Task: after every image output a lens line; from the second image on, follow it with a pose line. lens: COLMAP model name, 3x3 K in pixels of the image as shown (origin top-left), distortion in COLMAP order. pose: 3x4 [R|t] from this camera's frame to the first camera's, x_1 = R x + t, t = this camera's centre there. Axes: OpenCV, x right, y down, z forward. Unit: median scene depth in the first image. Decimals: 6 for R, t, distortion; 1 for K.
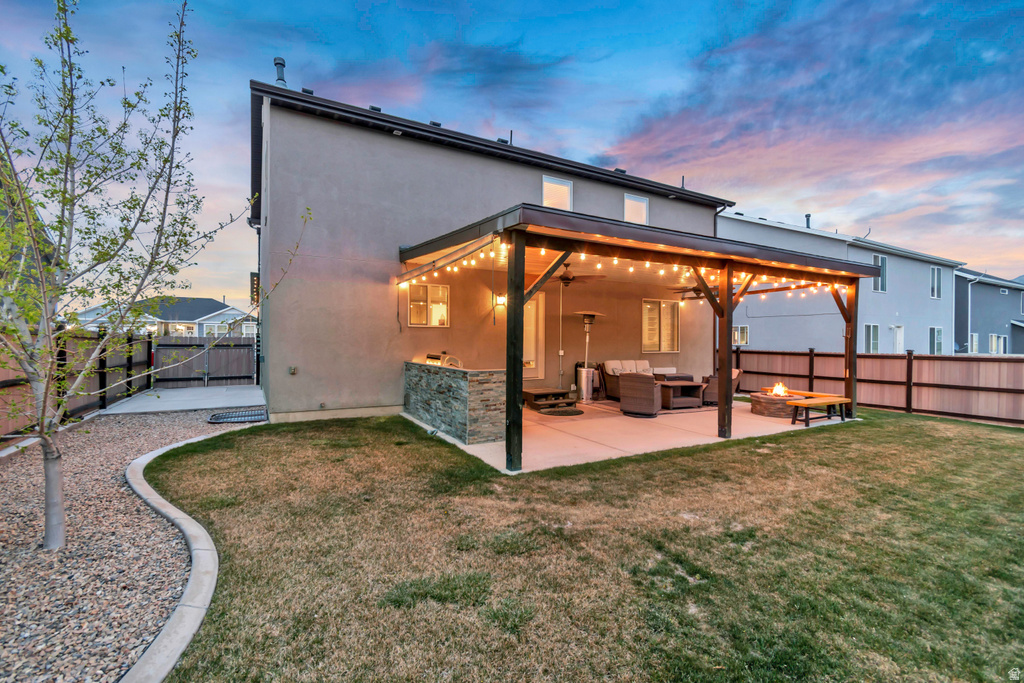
lens RADIAL K [[457.8, 0, 512.0], [0, 457.8, 341.5], [0, 0, 1]] dist [0.001271, 0.000142]
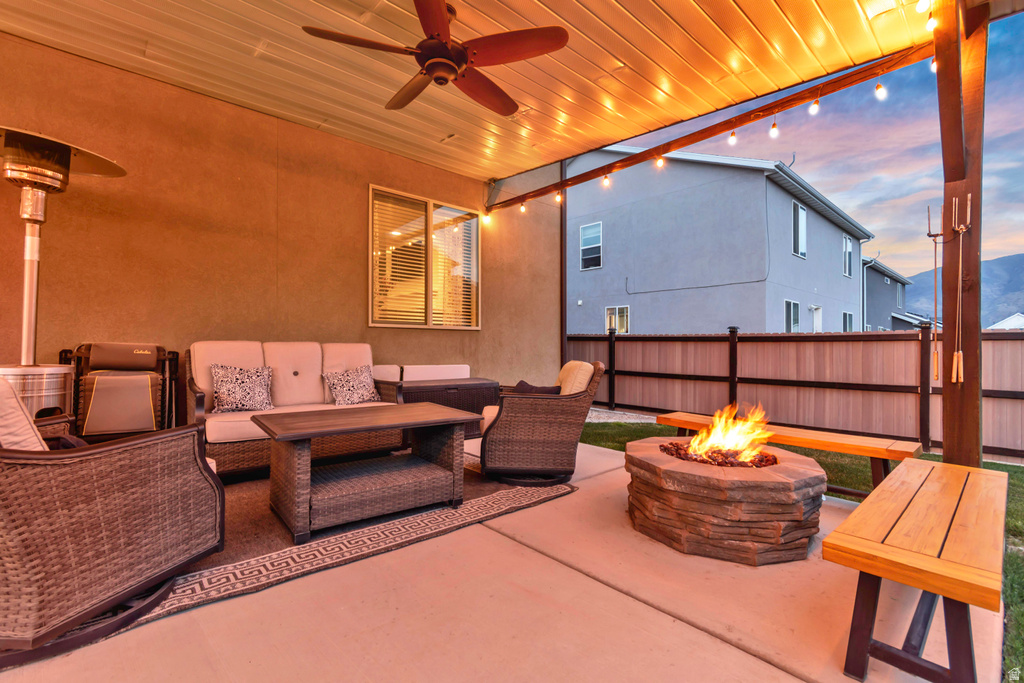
lens RADIAL K [[457.8, 0, 512.0], [0, 457.8, 341.5], [0, 0, 1]] dist [0.001271, 0.000142]
pose [[0.975624, -0.000853, 0.219445, 0.358467], [0.003191, 0.999942, -0.010300, 0.047569], [-0.219424, 0.010750, 0.975570, 0.680668]]
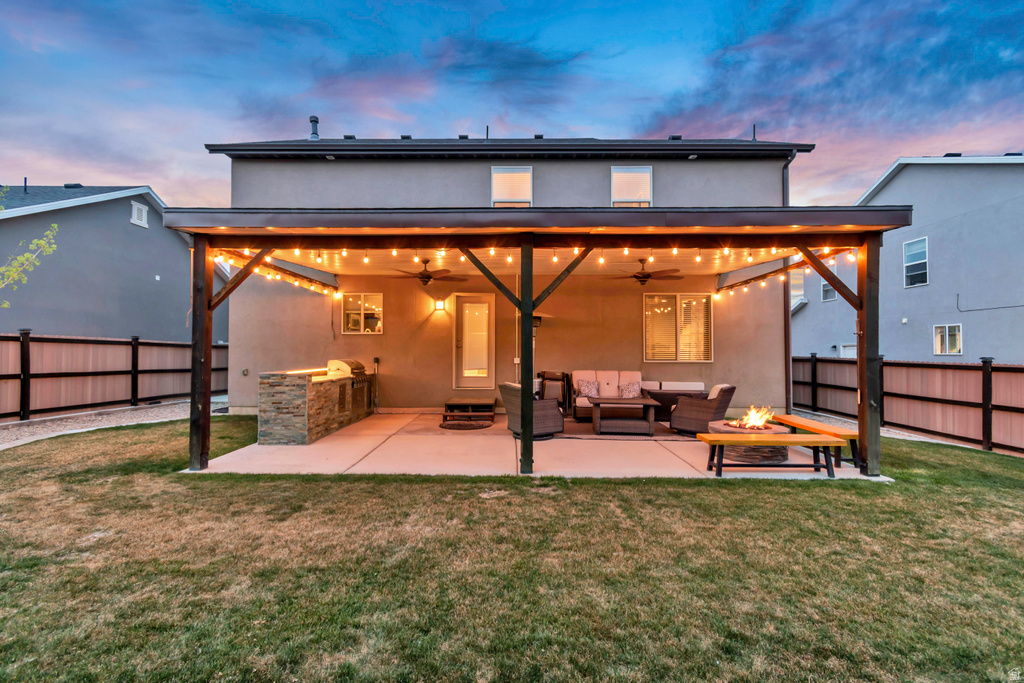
lens RADIAL K [[457.8, 0, 512.0], [0, 457.8, 341.5], [0, 0, 1]] dist [0.001271, 0.000142]
pose [[0.861034, -0.014498, -0.508341, 0.555355], [0.001153, 0.999647, -0.026558, 0.011366], [0.508546, 0.022281, 0.860746, 0.231437]]
